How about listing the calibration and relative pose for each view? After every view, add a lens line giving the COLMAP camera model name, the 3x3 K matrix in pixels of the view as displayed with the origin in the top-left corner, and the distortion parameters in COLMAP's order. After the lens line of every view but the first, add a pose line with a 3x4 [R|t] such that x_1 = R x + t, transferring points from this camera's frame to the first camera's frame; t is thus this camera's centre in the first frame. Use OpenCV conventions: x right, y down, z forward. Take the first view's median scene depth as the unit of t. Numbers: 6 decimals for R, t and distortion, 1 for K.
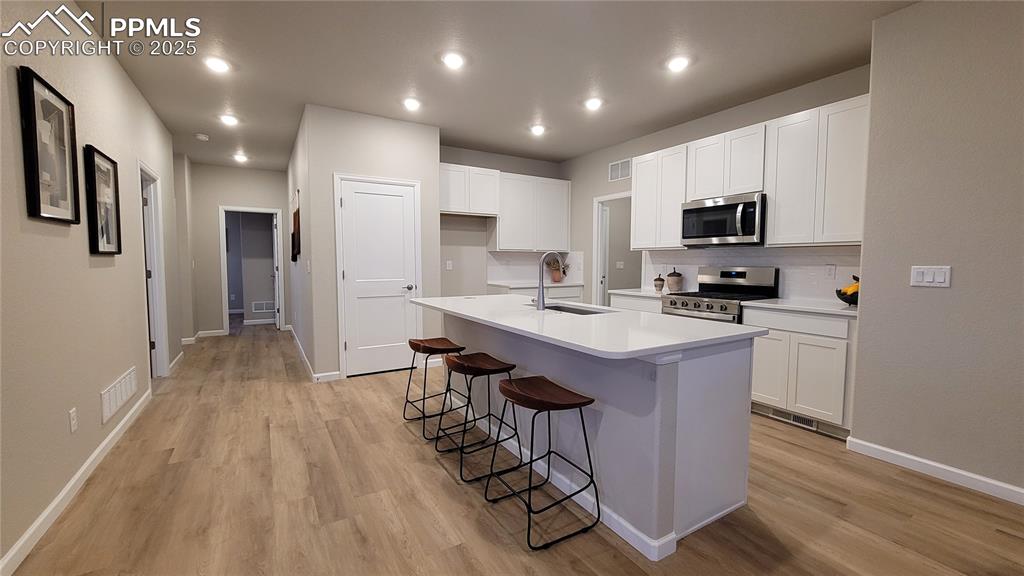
lens RADIAL K [[415.5, 0, 516.4], [0, 415.5, 287.8], [0, 0, 1]] dist [-0.001637, 0.000541]
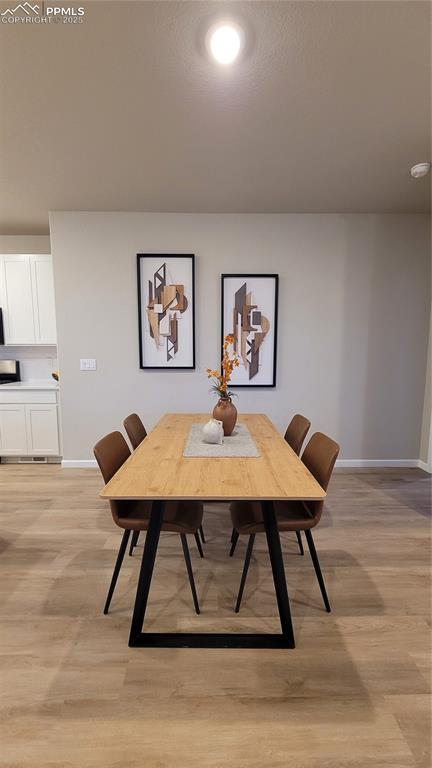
lens RADIAL K [[311.7, 0, 215.2], [0, 311.7, 386.1], [0, 0, 1]] dist [-0.001637, 0.000541]
pose [[0.511214, -0.098581, 0.853781, 0.046328], [0.055623, 0.995112, 0.081594, -0.009240], [-0.857651, 0.005778, 0.514199, -0.141185]]
